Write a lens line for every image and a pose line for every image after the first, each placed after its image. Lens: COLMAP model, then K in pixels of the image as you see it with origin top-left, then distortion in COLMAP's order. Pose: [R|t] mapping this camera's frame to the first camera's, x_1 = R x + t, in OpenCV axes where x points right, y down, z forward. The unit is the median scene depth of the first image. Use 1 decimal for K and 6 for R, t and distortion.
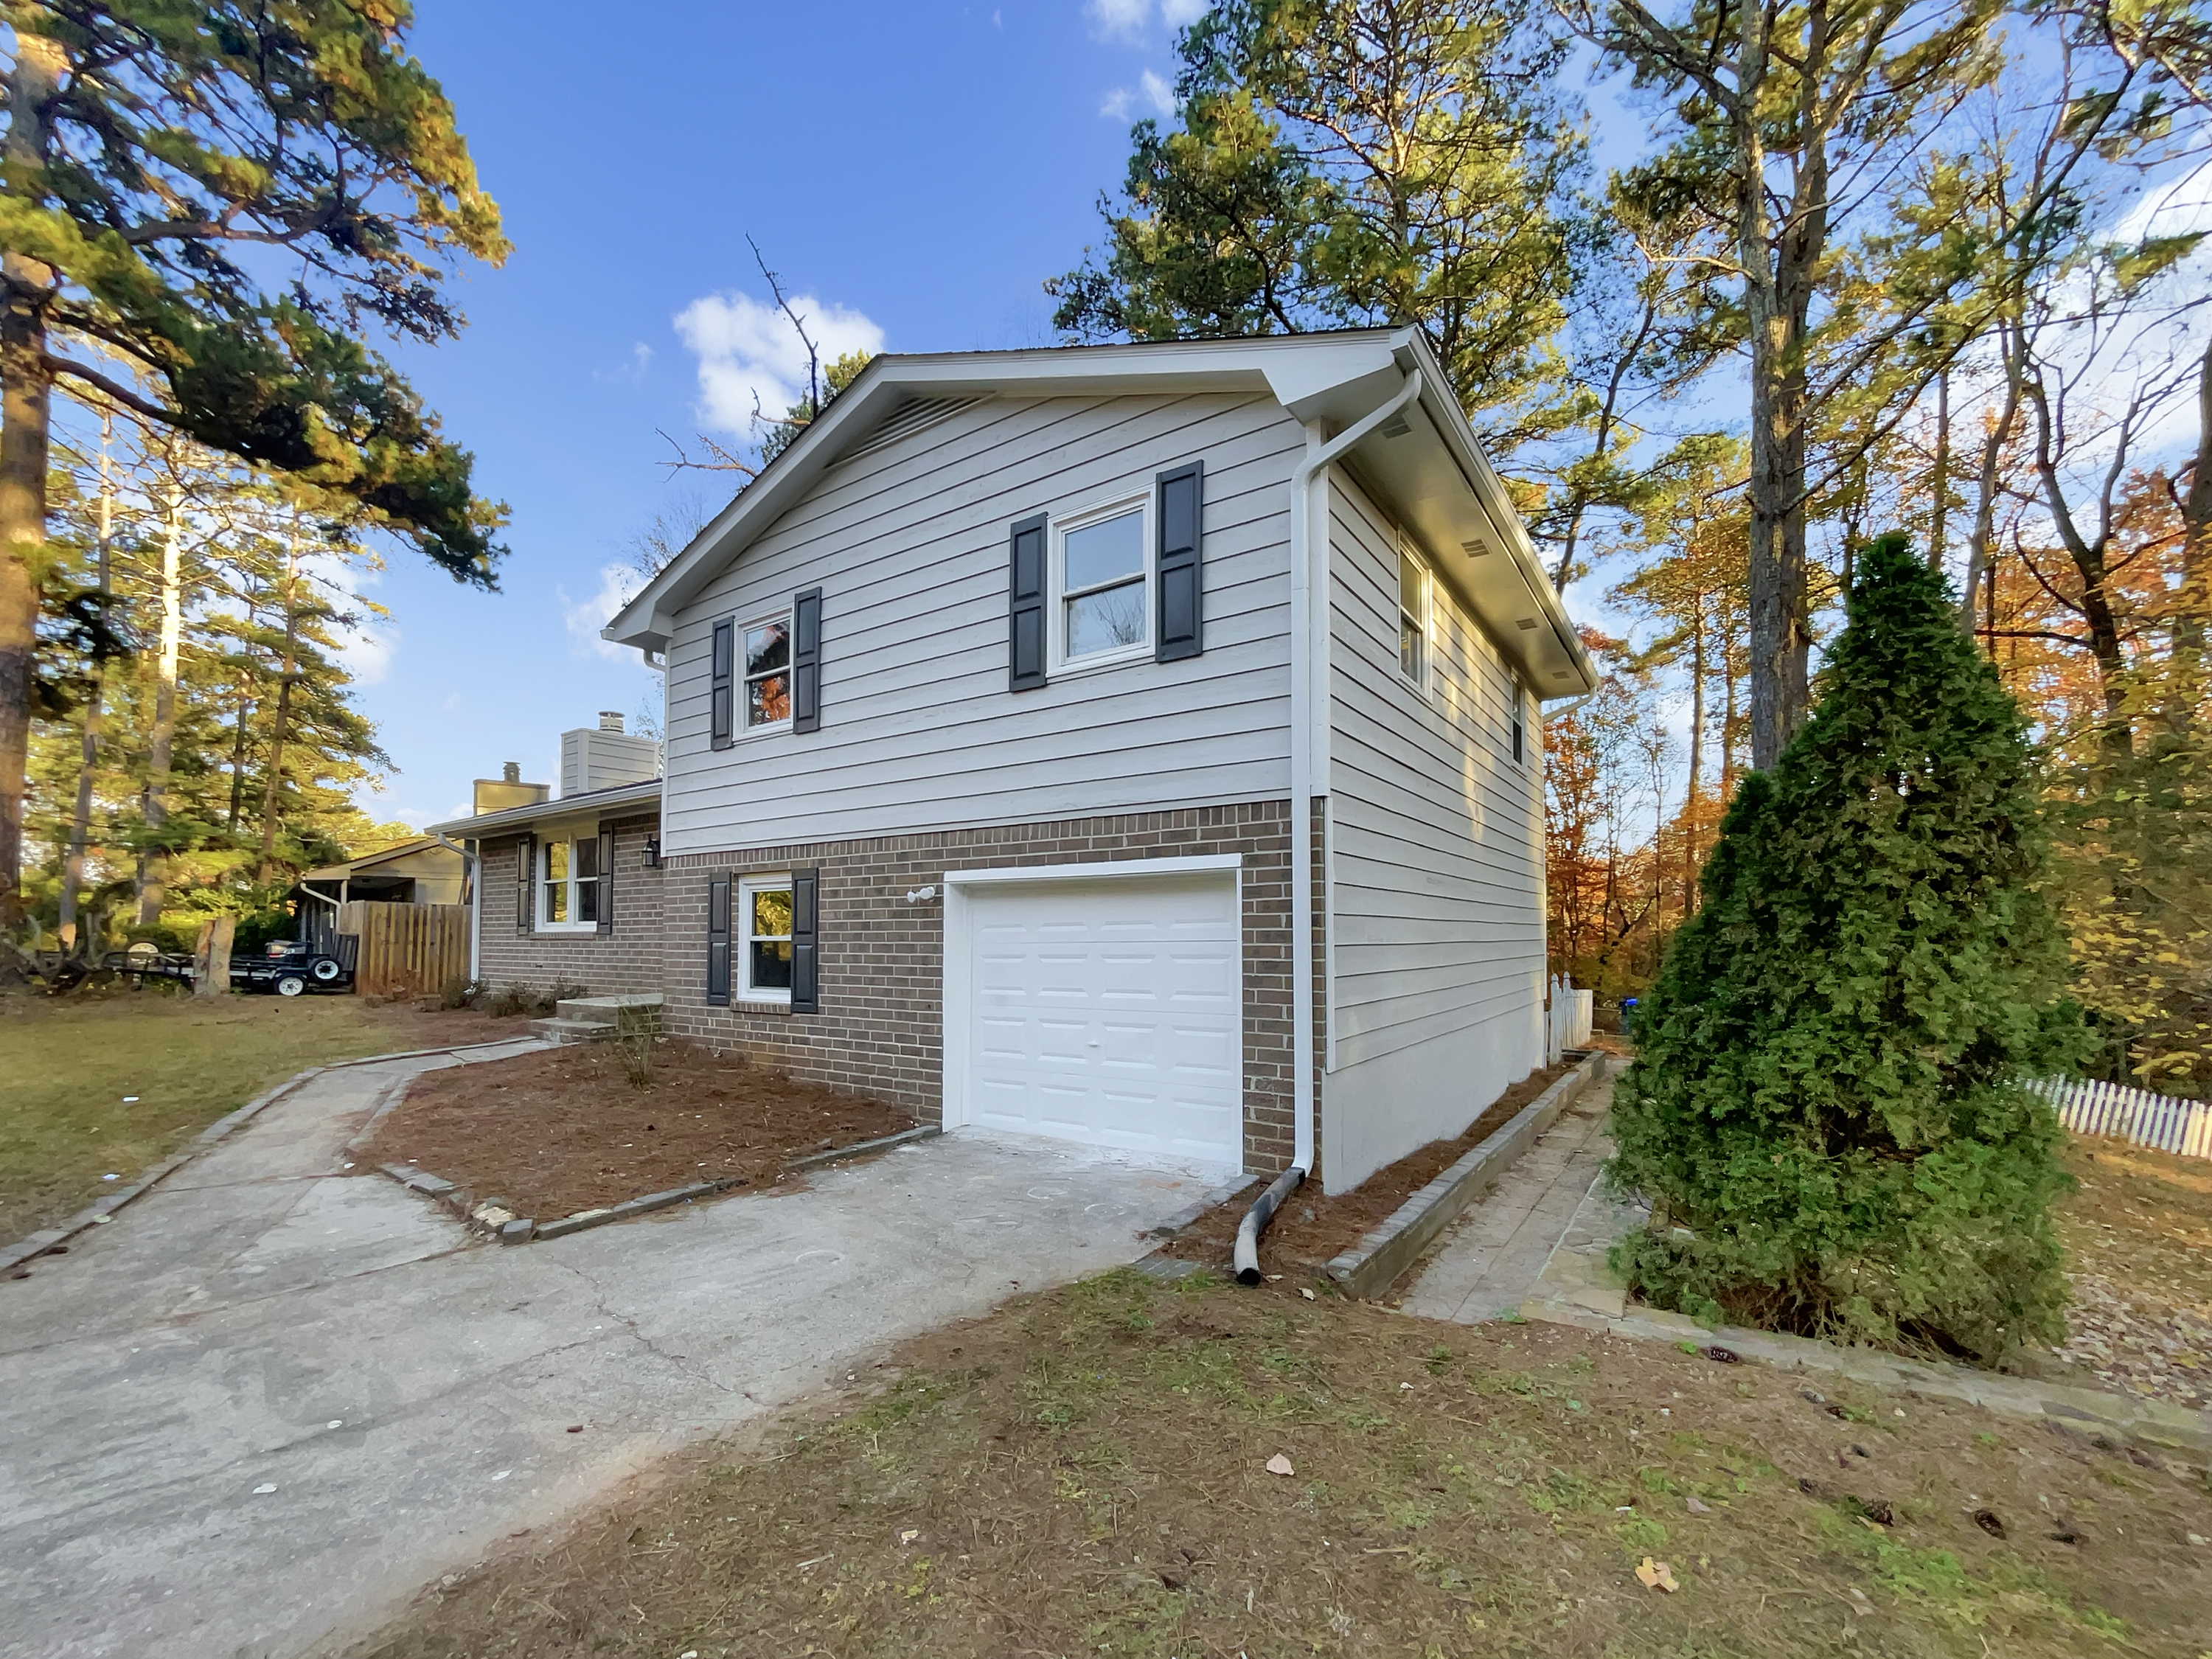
lens RADIAL K [[924.8, 0, 1071.7], [0, 924.8, 889.8], [0, 0, 1]] dist [0.001290, 0.000084]
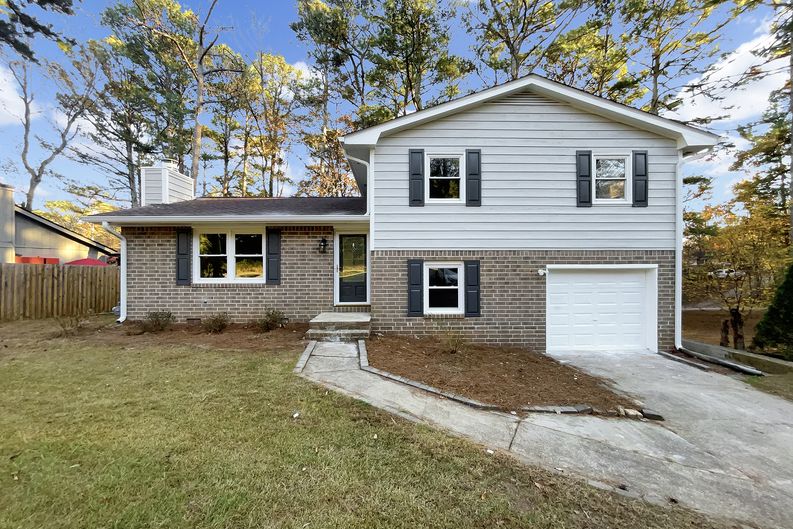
lens RADIAL K [[323.0, 0, 396.5], [0, 323.0, 264.5], [0, 0, 1]] dist [0.000100, -0.000387]
pose [[0.806544, 0.010712, 0.591078, -1.165689], [-0.029470, 0.999321, 0.022102, -0.029580], [-0.590440, -0.035245, 0.806312, 0.487994]]
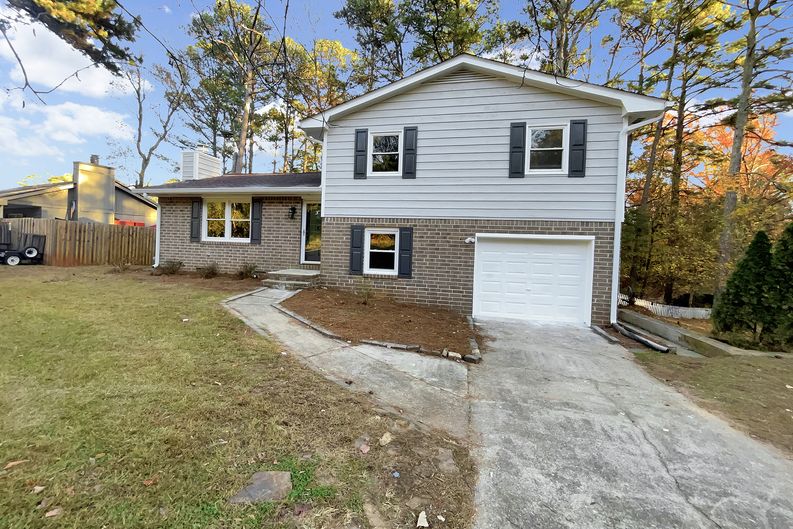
lens RADIAL K [[330.2, 0, 387.9], [0, 330.2, 244.1], [0, 0, 1]] dist [0.001330, 0.000326]
pose [[0.923246, 0.038613, 0.382265, -0.858601], [-0.057919, 0.997554, 0.039122, -0.009409], [-0.379820, -0.058259, 0.923224, 0.112806]]
